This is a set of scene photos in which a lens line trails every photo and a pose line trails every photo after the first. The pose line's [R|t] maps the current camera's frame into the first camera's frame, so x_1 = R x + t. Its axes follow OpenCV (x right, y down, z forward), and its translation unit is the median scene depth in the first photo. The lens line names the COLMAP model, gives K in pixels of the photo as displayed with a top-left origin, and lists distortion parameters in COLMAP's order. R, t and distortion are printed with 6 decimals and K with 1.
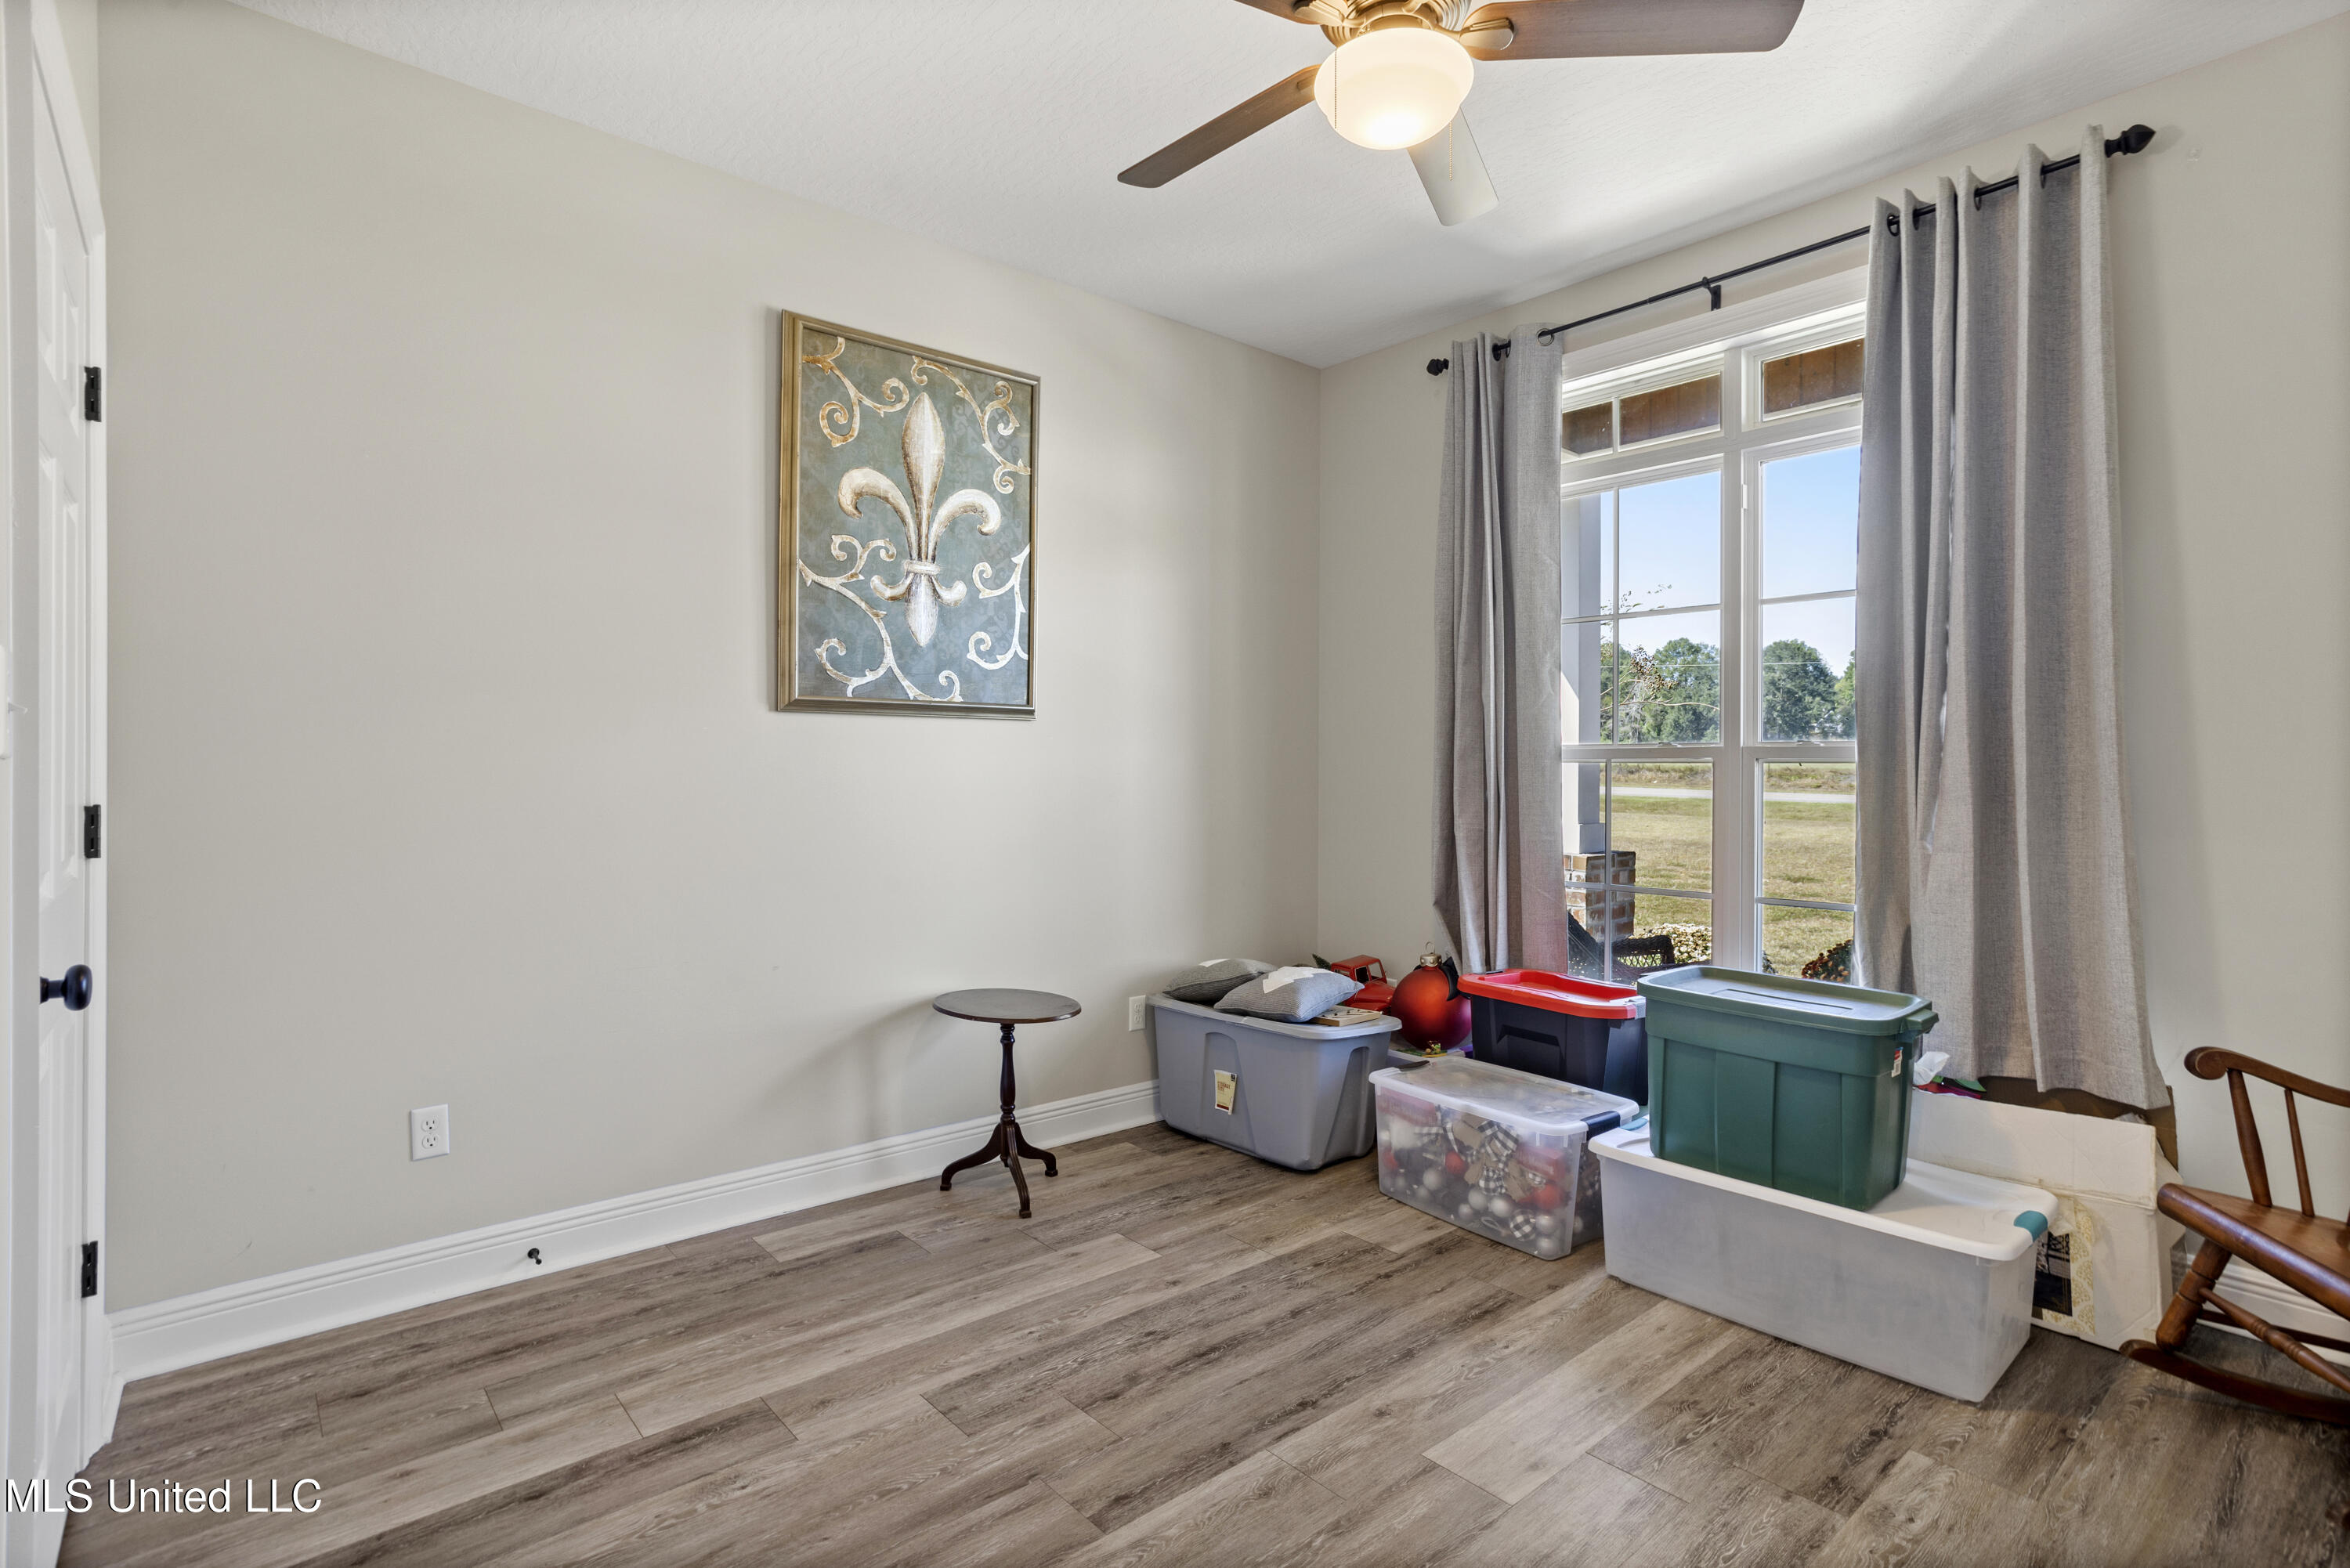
lens RADIAL K [[1124.5, 0, 1181.0], [0, 1124.5, 771.8], [0, 0, 1]] dist [-0.001644, 0.001165]
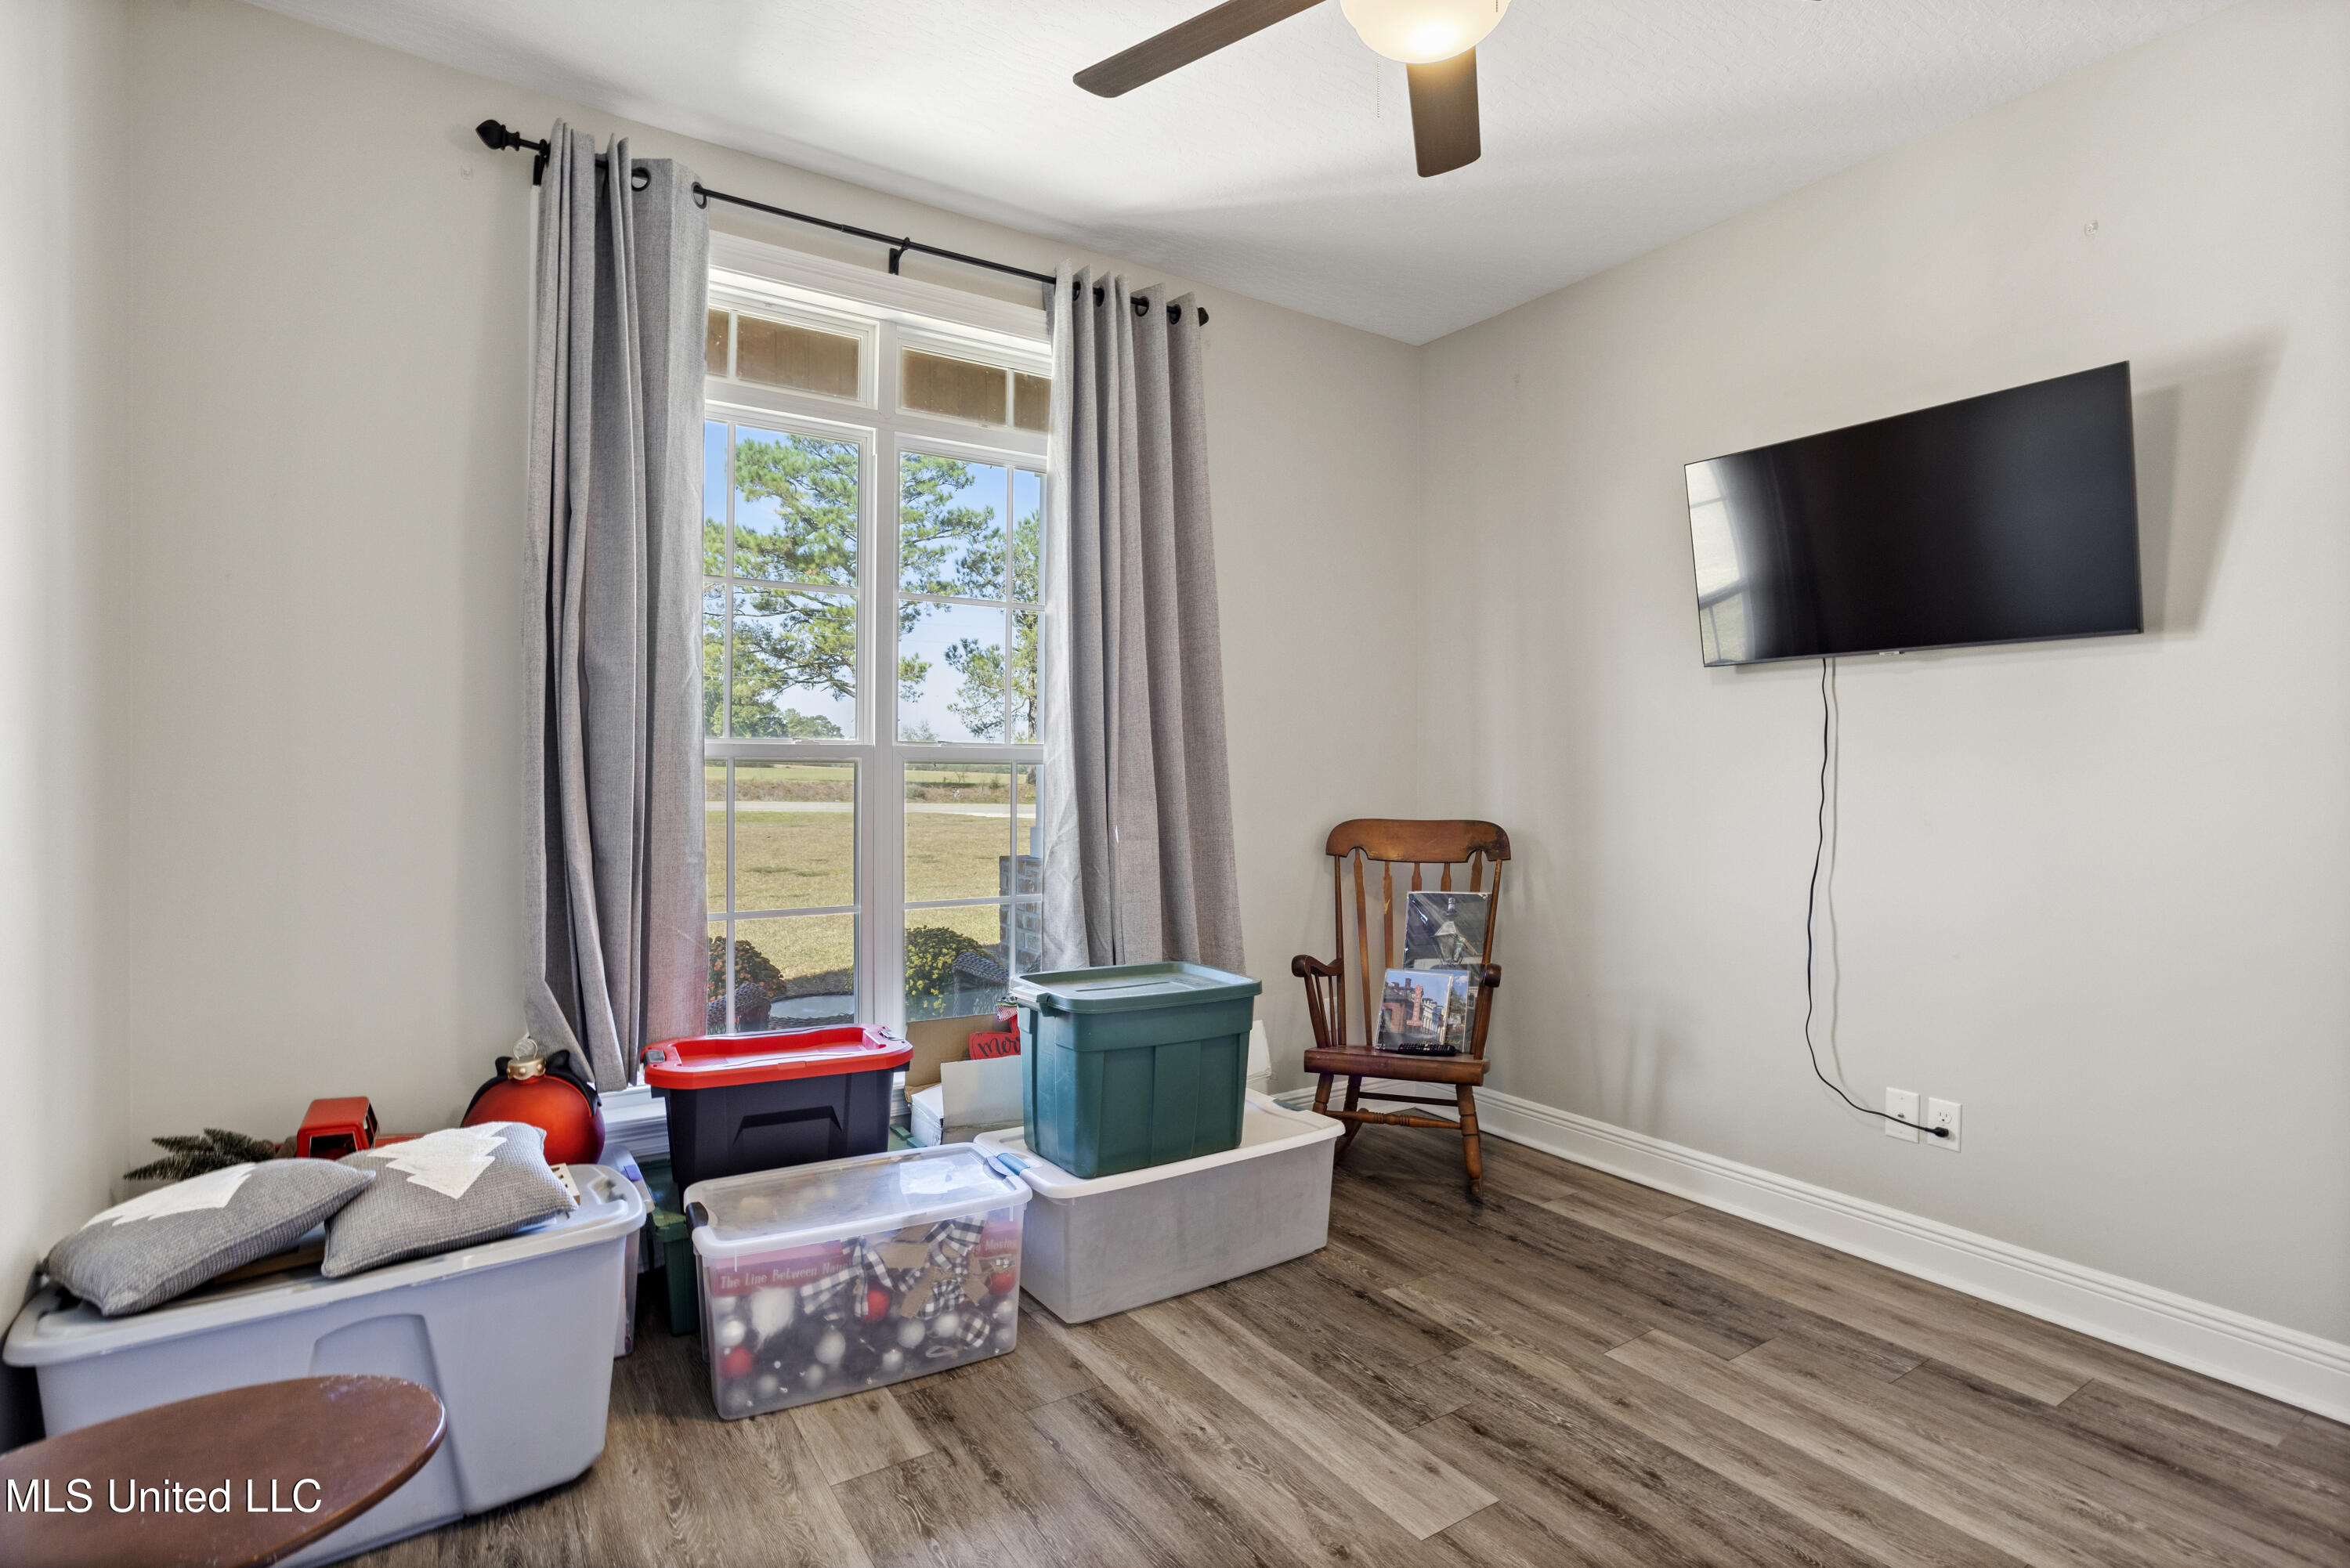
lens RADIAL K [[1124.5, 0, 1179.9], [0, 1124.5, 785.4], [0, 0, 1]] dist [-0.001644, 0.001165]
pose [[0.156168, -0.010293, 0.987677, -0.473144], [0.002148, 0.999947, 0.010082, 0.000079], [-0.987728, 0.000547, 0.156182, 0.722384]]
